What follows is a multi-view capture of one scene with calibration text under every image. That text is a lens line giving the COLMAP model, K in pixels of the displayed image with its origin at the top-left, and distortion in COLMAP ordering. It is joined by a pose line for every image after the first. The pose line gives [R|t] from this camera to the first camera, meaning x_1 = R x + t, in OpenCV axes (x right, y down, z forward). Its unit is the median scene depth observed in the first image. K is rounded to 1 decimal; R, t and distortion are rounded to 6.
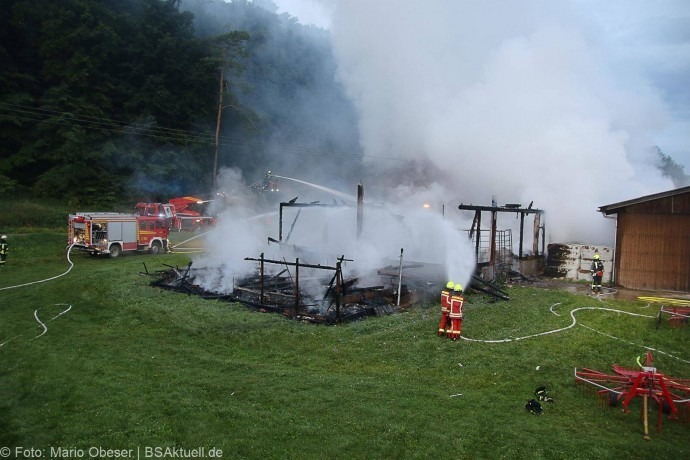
lens RADIAL K [[552.0, 0, 340.3], [0, 552.0, 231.7], [0, 0, 1]] dist [-0.111887, 0.110392]
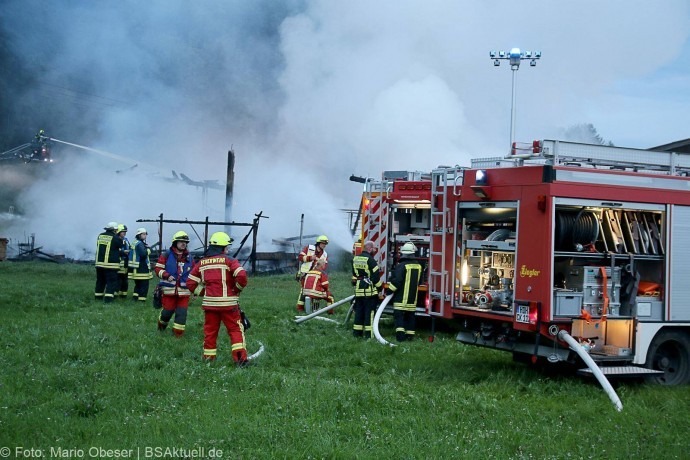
lens RADIAL K [[1117.0, 0, 344.6], [0, 1117.0, 229.4], [0, 0, 1]] dist [0.023426, 0.000000]
pose [[0.952942, 0.027399, 0.301913, -0.409159], [-0.013791, 0.998794, -0.047113, 0.147982], [-0.302839, 0.040732, 0.952171, -0.894917]]
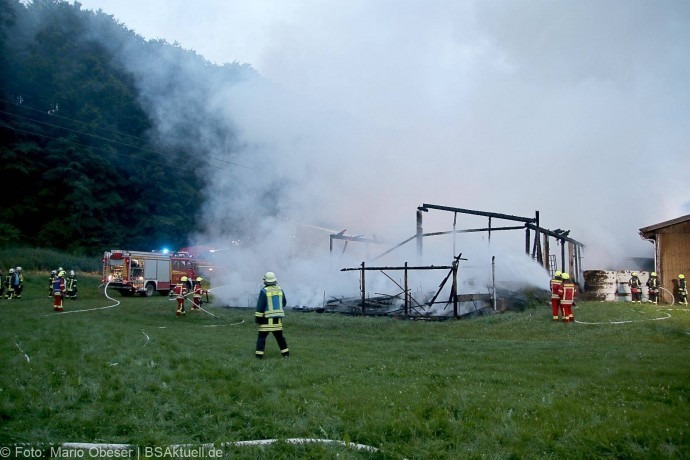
lens RADIAL K [[552.0, 0, 341.3], [0, 552.0, 232.9], [0, 0, 1]] dist [-0.111887, 0.110392]
pose [[0.995960, -0.009055, 0.089339, -0.264286], [0.020863, 0.991012, -0.132135, 0.116217], [-0.087339, 0.133465, 0.987197, -0.005559]]
